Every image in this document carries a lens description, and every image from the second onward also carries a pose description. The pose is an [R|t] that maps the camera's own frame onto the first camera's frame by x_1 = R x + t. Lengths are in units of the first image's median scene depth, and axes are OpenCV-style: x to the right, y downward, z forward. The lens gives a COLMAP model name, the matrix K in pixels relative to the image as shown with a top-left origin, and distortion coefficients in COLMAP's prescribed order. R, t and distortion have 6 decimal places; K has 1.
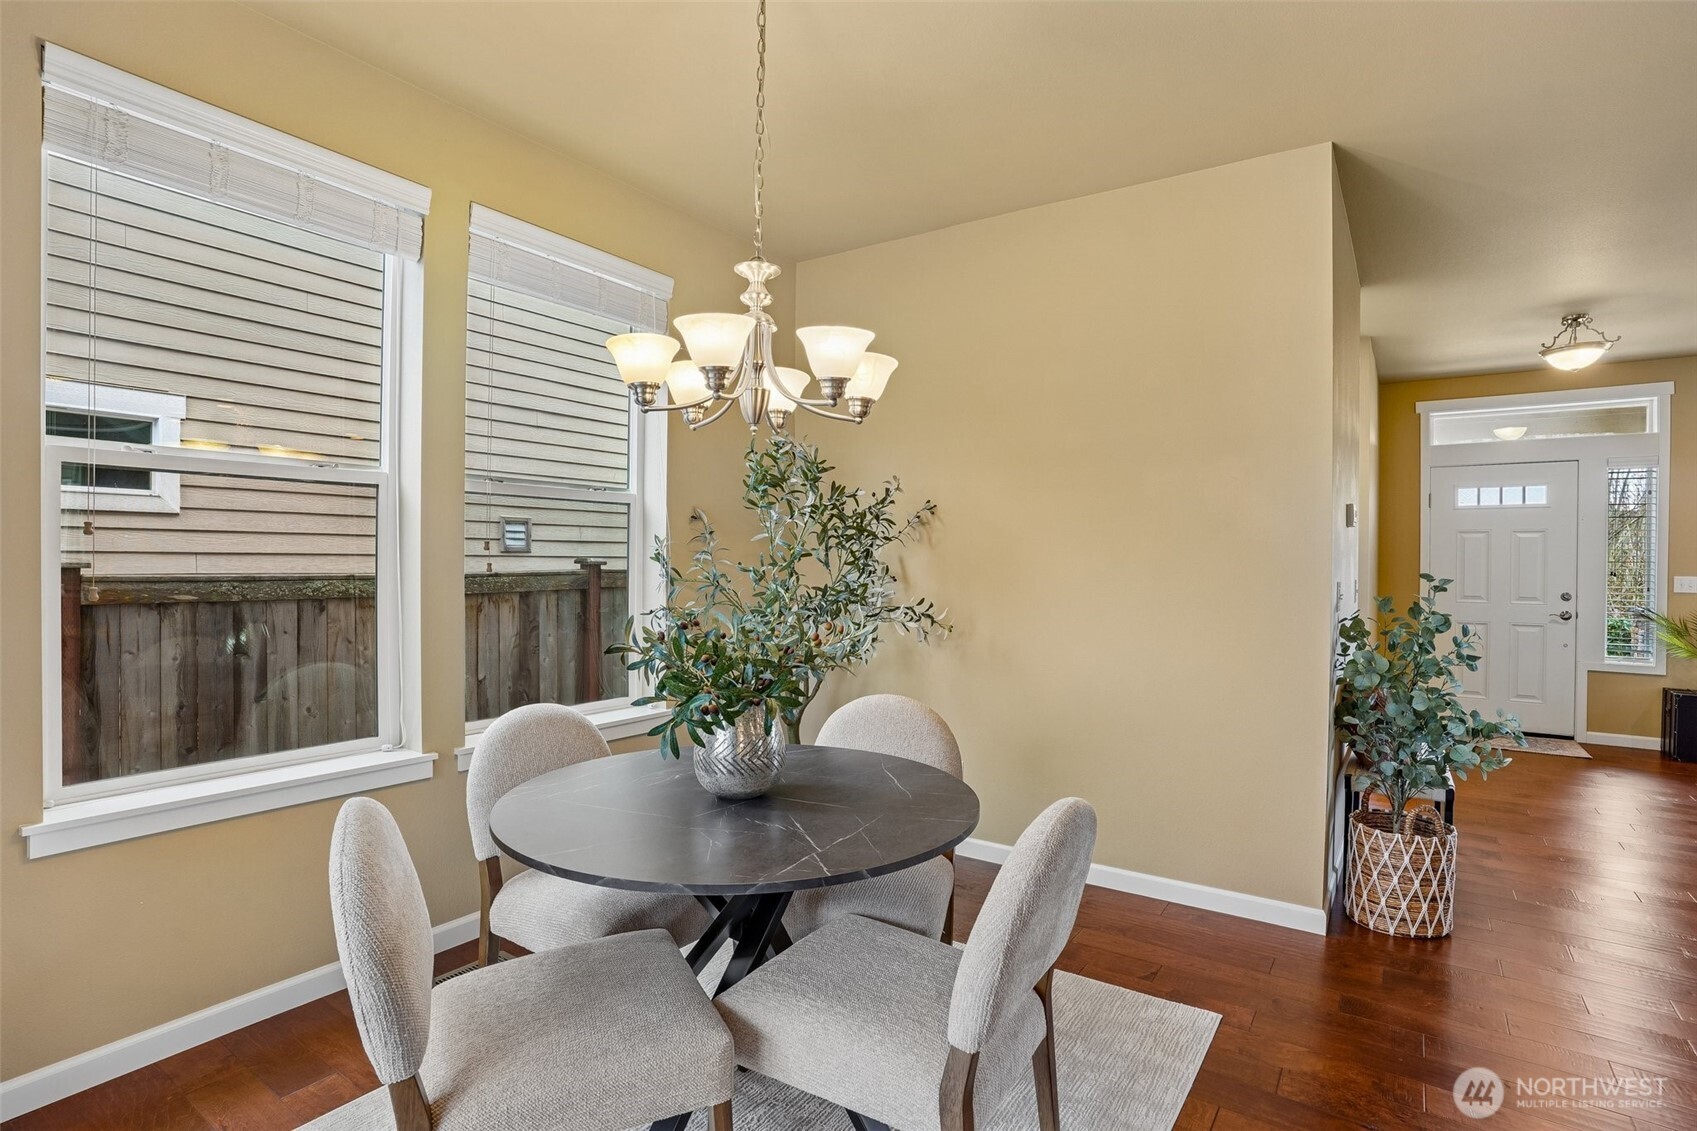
lens RADIAL K [[799.9, 0, 848.5], [0, 799.9, 565.5], [0, 0, 1]] dist [-0.000568, -0.011401]
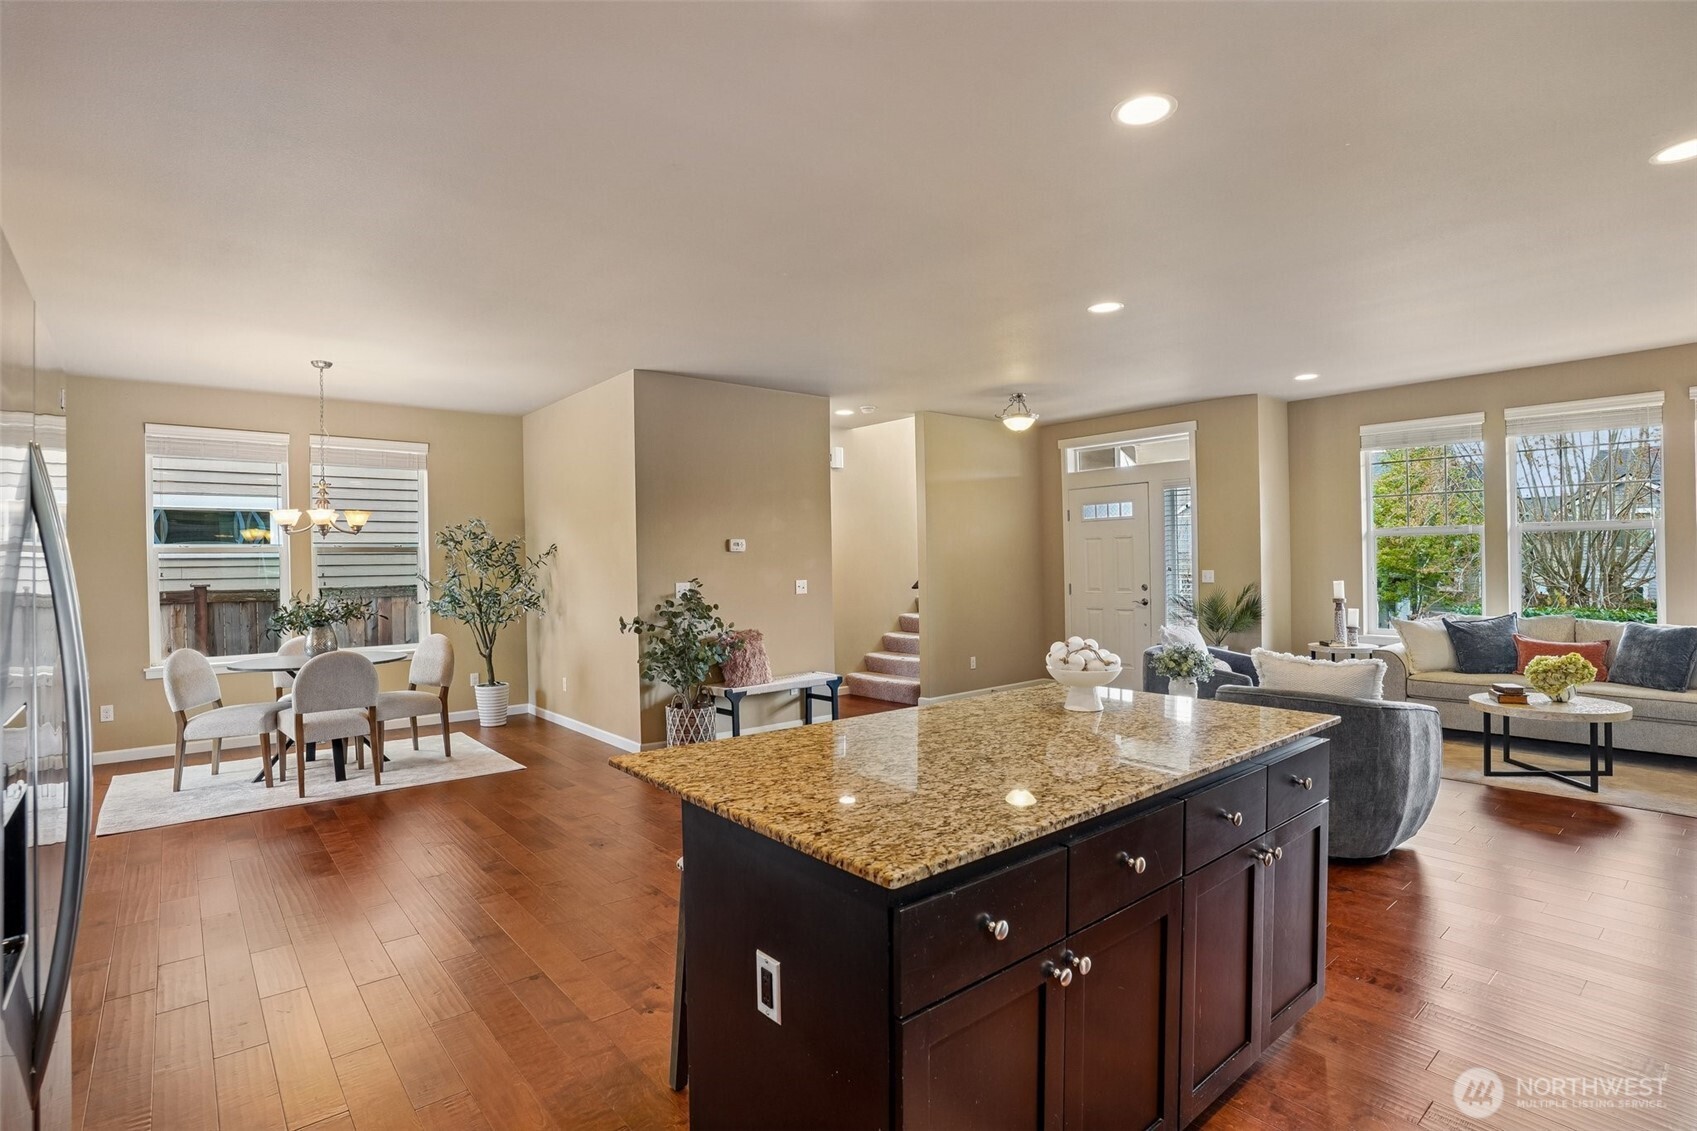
lens RADIAL K [[834.9, 0, 853.5], [0, 834.9, 564.6], [0, 0, 1]] dist [-0.079826, 0.036735]
pose [[0.964759, -0.025608, -0.261887, 1.193994], [0.024448, 0.999672, -0.007686, 0.001474], [0.261997, 0.001013, 0.965068, -0.646745]]
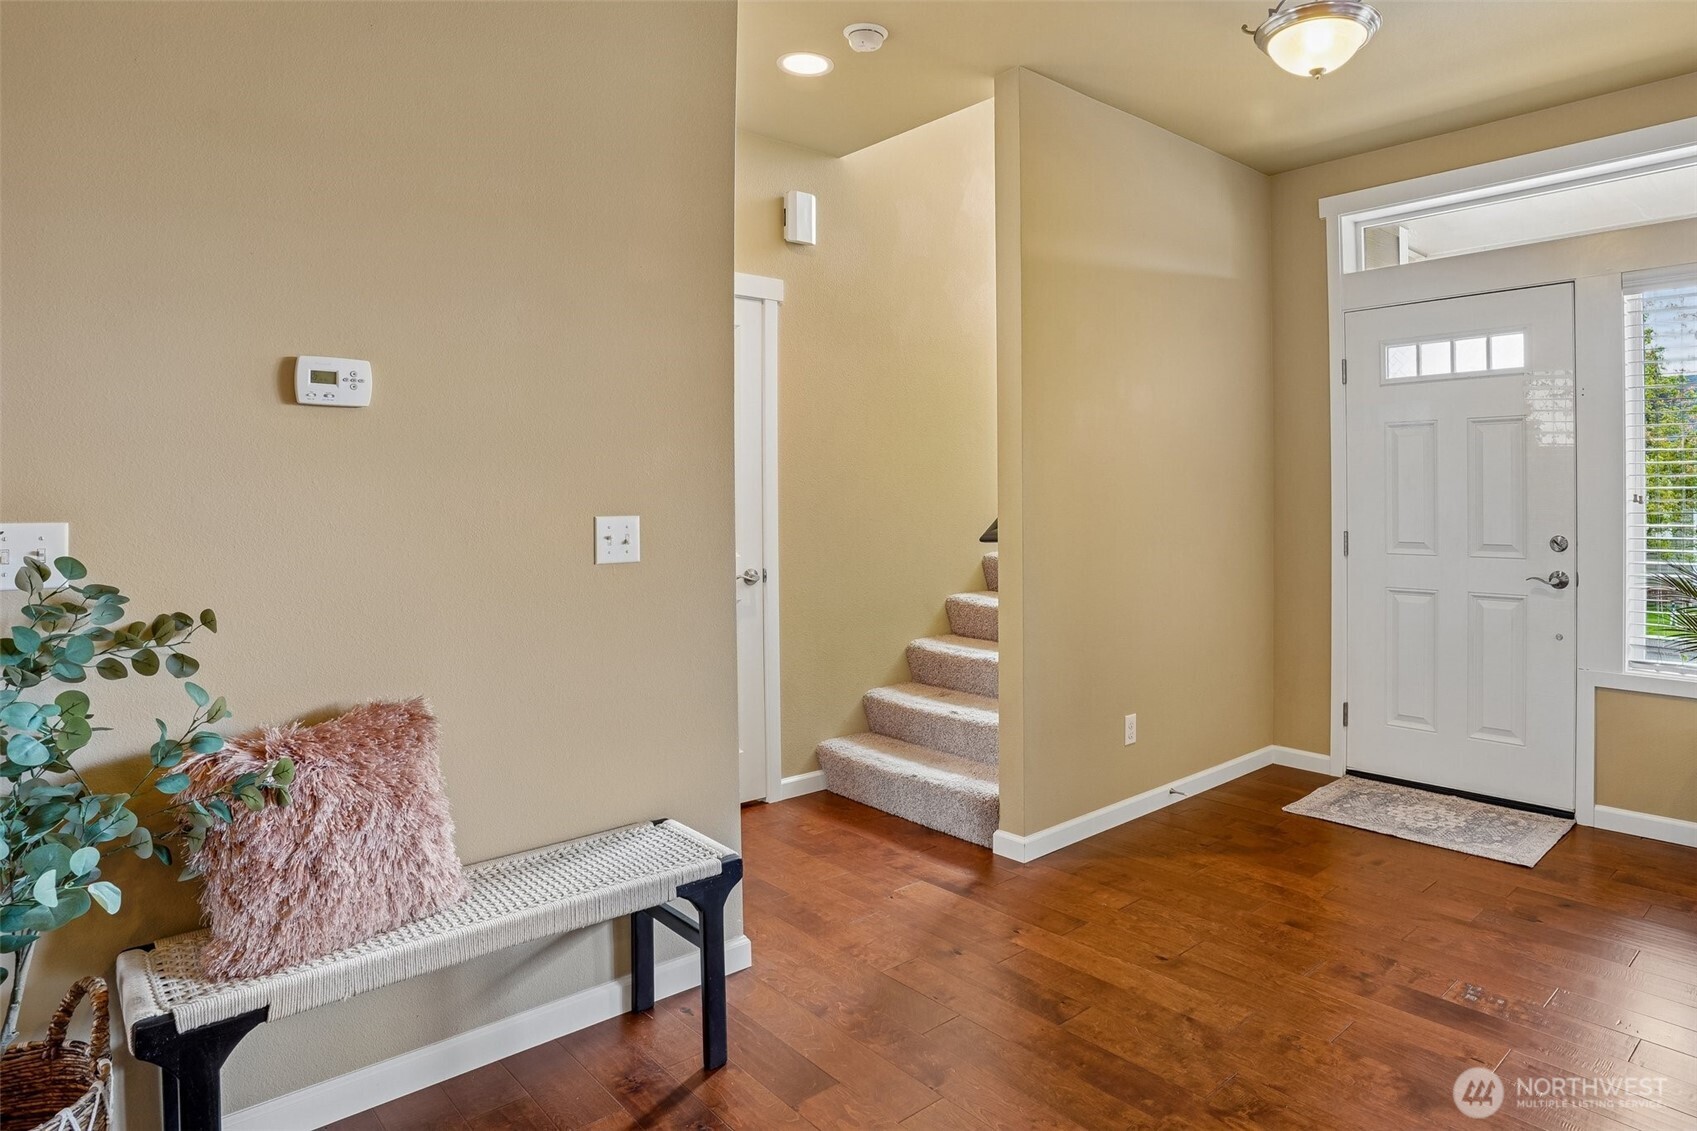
lens RADIAL K [[969.0, 0, 945.1], [0, 969.0, 483.0], [0, 0, 1]] dist [-0.056078, 0.000350]
pose [[0.976891, -0.013488, -0.213311, 0.959703], [0.010088, 0.999804, -0.017017, 0.009060], [0.213499, 0.014472, 0.976836, 0.456587]]
